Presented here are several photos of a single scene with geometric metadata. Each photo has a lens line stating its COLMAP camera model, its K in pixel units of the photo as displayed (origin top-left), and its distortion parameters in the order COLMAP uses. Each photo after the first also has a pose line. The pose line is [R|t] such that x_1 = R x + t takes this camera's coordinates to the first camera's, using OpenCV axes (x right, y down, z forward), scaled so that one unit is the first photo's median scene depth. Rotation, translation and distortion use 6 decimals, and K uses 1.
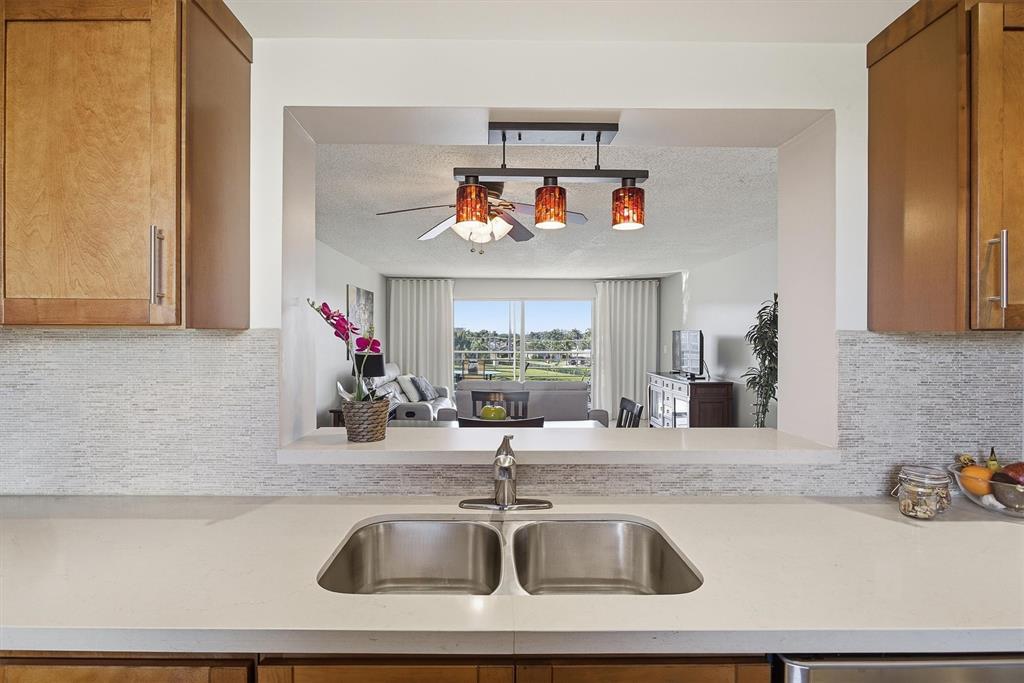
lens RADIAL K [[493.3, 0, 505.7], [0, 493.3, 331.1], [0, 0, 1]] dist [-0.003770, 0.000895]
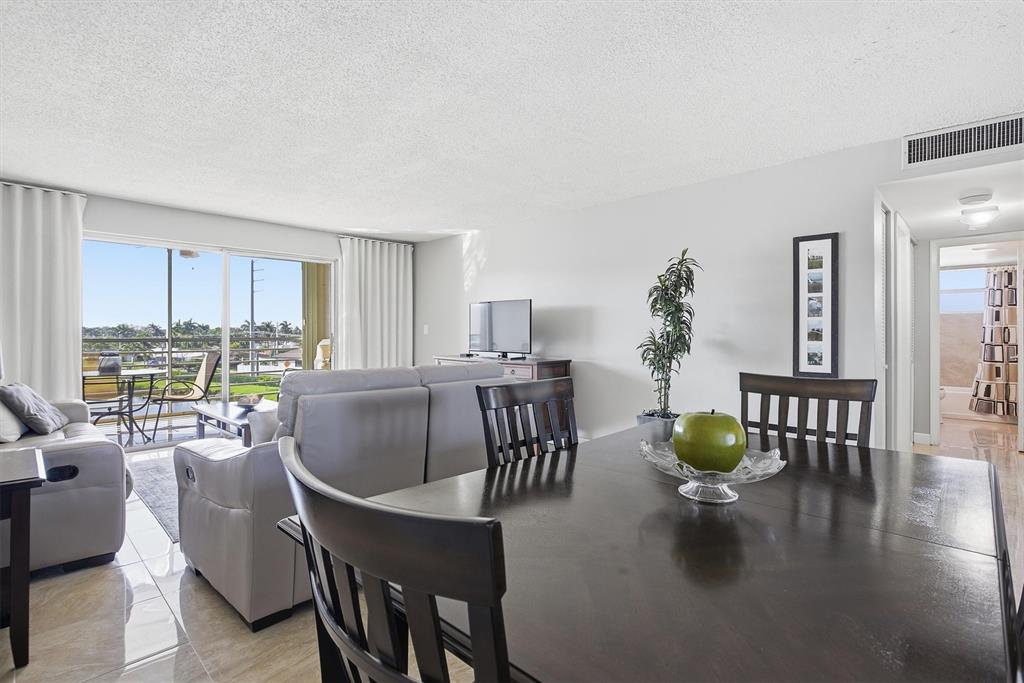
lens RADIAL K [[493.3, 0, 505.7], [0, 493.3, 331.1], [0, 0, 1]] dist [-0.003770, 0.000895]
pose [[0.721429, 0.000059, 0.692489, -0.145999], [-0.004985, 0.999975, 0.005108, 0.033955], [-0.692471, -0.007137, 0.721410, 0.311030]]
